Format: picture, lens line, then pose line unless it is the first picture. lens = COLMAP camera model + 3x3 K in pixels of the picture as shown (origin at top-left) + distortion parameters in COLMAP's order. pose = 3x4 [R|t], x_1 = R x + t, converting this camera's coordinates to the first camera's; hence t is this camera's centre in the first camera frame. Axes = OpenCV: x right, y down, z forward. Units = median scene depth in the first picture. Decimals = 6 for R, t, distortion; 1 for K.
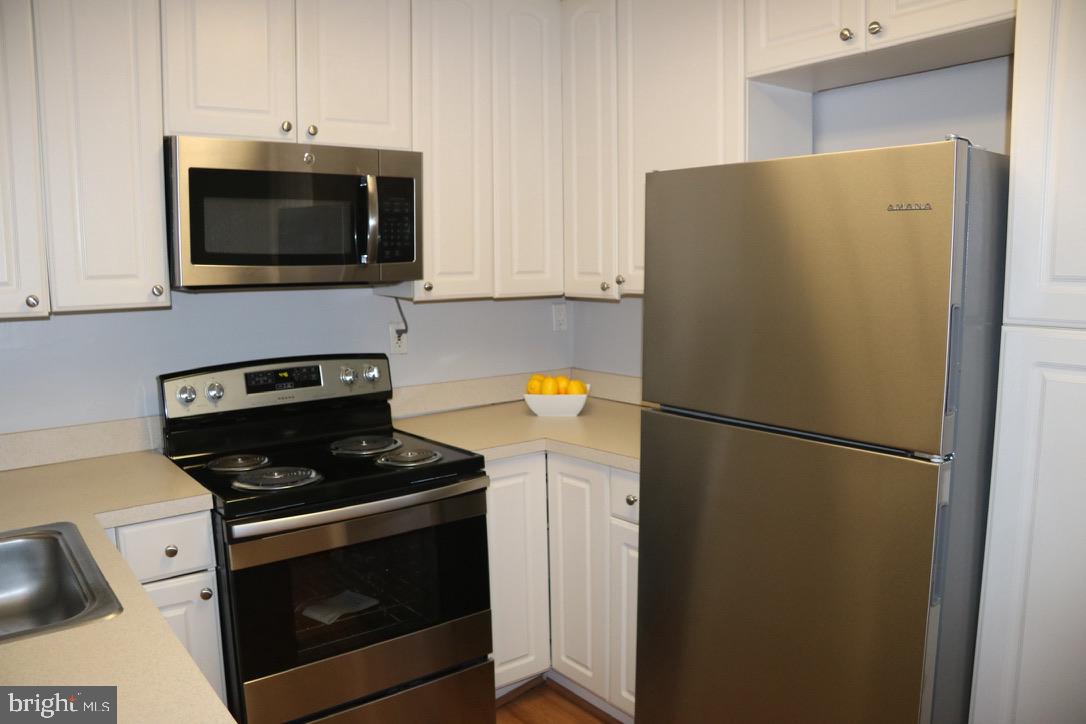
lens RADIAL K [[823.8, 0, 531.4], [0, 823.8, 360.7], [0, 0, 1]] dist [-0.178720, 0.111838]
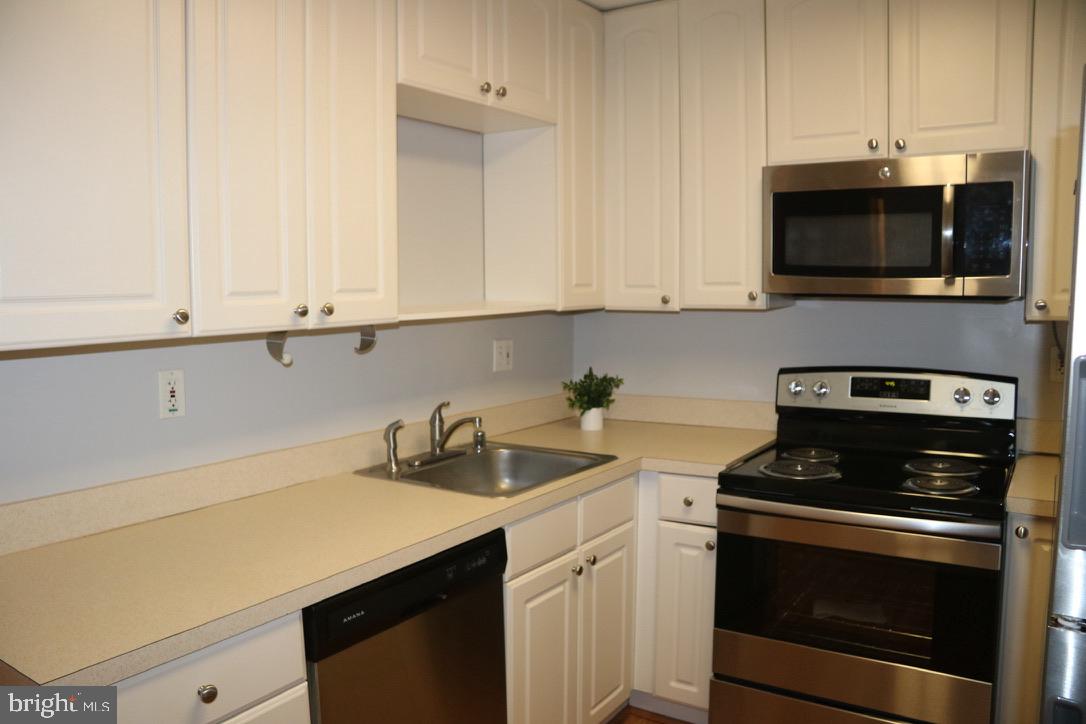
lens RADIAL K [[823.8, 0, 531.4], [0, 823.8, 360.7], [0, 0, 1]] dist [-0.178720, 0.111838]
pose [[0.328440, 0.096195, -0.939614, 0.526288], [-0.105954, 0.992274, 0.064550, -0.030946], [0.938563, 0.078355, 0.336094, 0.250492]]
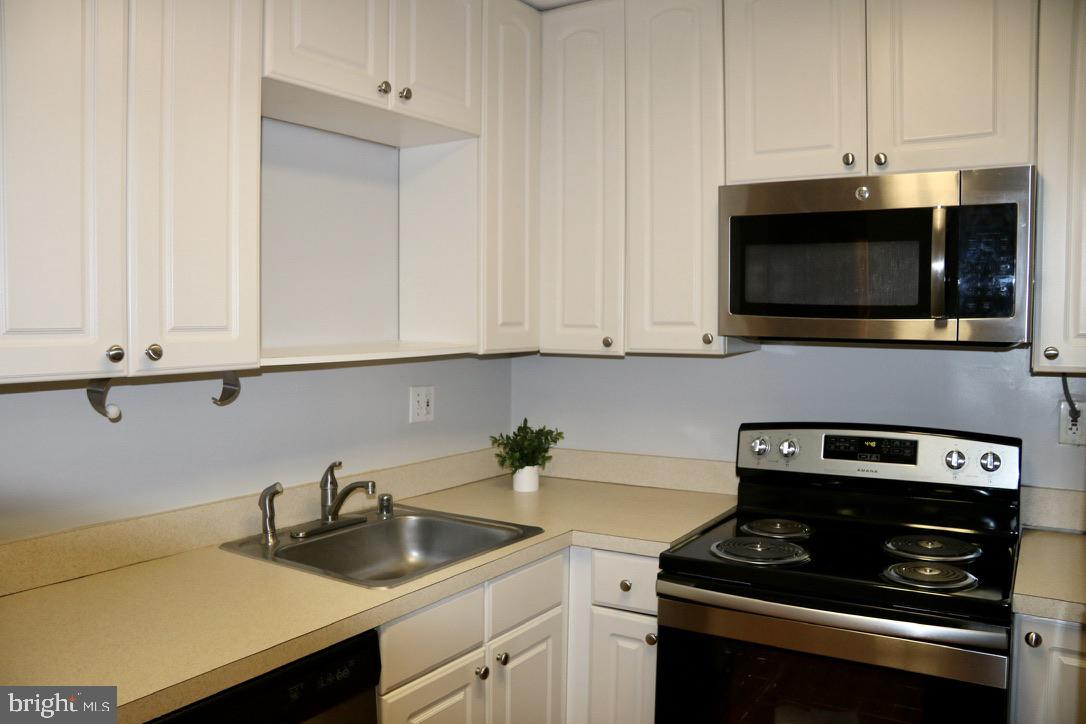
lens RADIAL K [[823.8, 0, 531.4], [0, 823.8, 360.7], [0, 0, 1]] dist [-0.178720, 0.111838]
pose [[0.341738, 0.059182, -0.937930, 0.392406], [-0.118310, 0.992784, 0.019536, -0.048248], [0.932319, 0.104290, 0.346274, 0.384951]]
